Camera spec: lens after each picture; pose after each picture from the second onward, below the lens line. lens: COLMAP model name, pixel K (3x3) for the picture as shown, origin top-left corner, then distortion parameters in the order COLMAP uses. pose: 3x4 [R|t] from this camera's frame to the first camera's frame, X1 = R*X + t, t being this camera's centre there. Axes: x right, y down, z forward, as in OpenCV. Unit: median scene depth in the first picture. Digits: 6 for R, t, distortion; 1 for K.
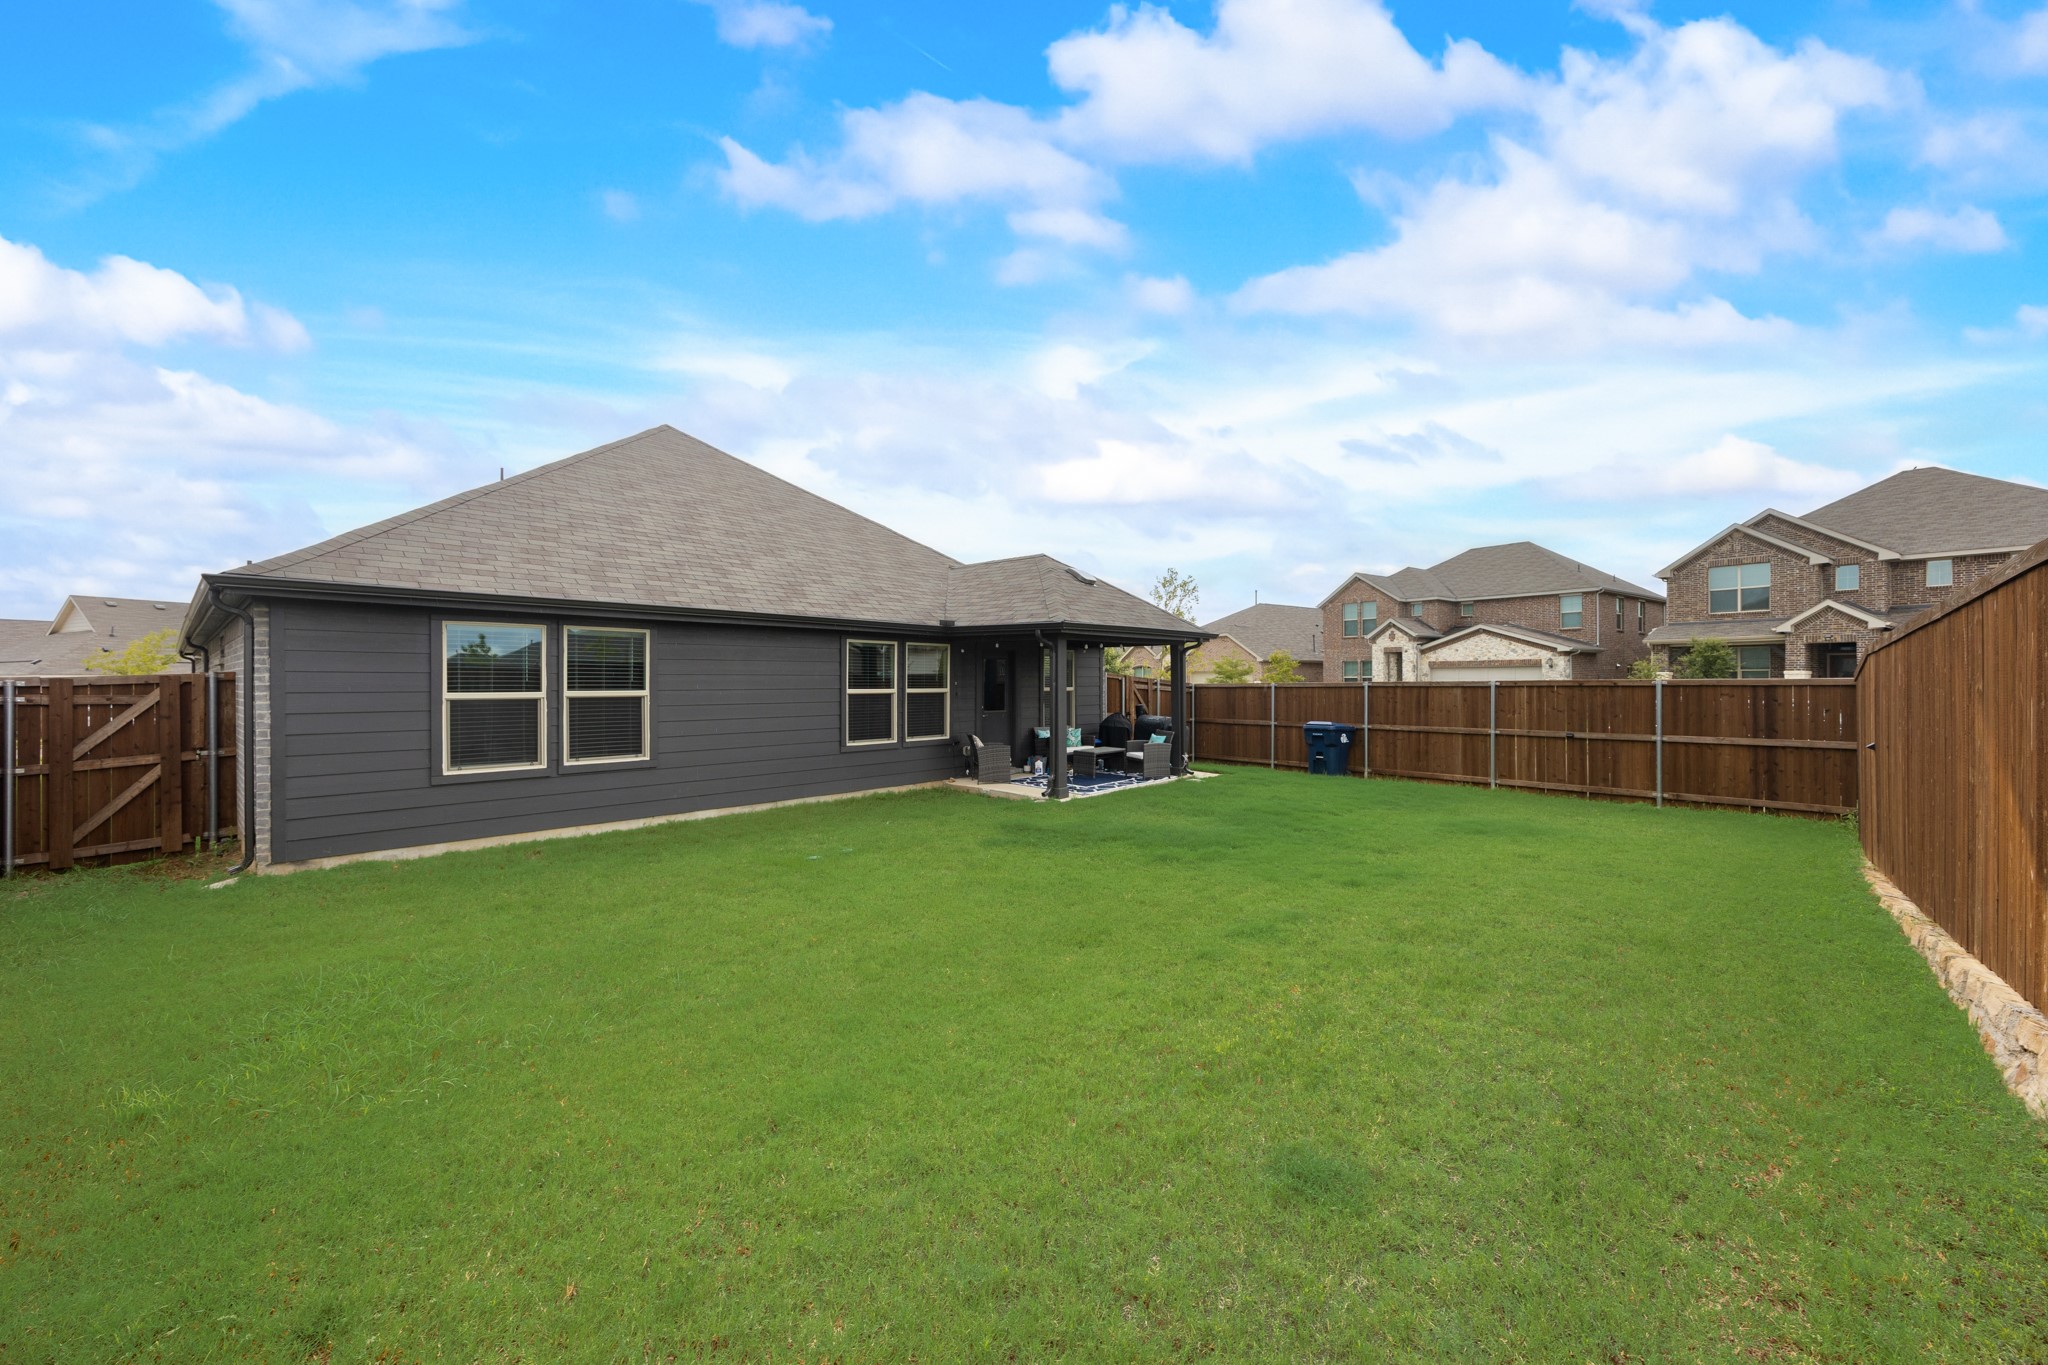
lens RADIAL K [[784.4, 0, 1012.8], [0, 784.4, 681.0], [0, 0, 1]] dist [0.000197, 0.000002]
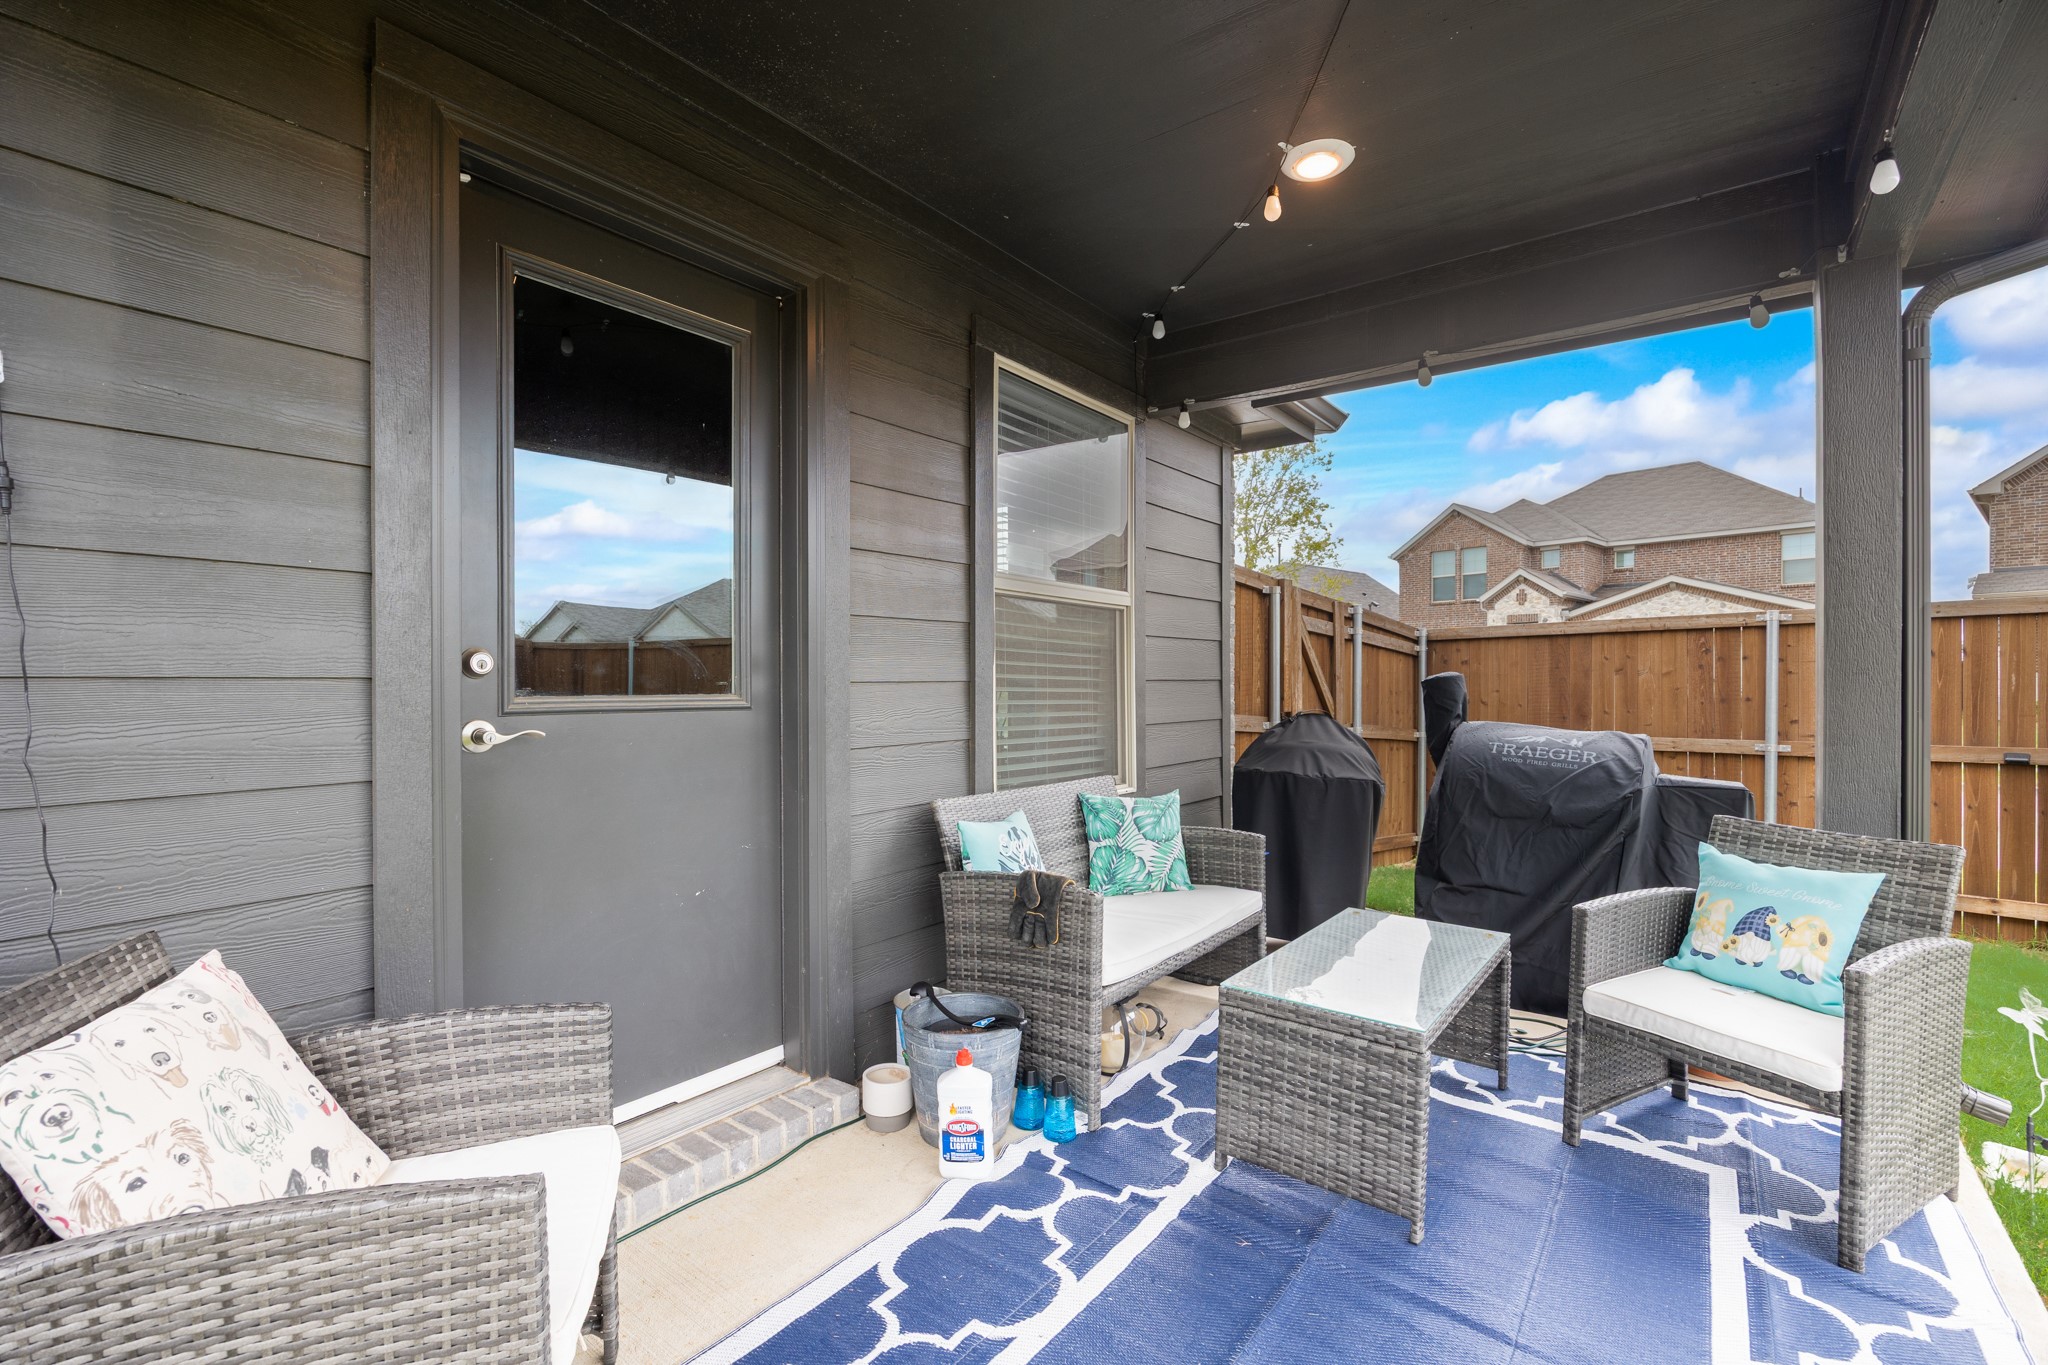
lens RADIAL K [[887.4, 0, 1032.3], [0, 887.4, 687.5], [0, 0, 1]] dist [-0.000072, -0.000004]
pose [[0.993219, -0.002172, 0.116239, 0.011221], [0.002292, 0.999997, -0.000897, 0.015927], [-0.116236, 0.001158, 0.993221, 0.361907]]
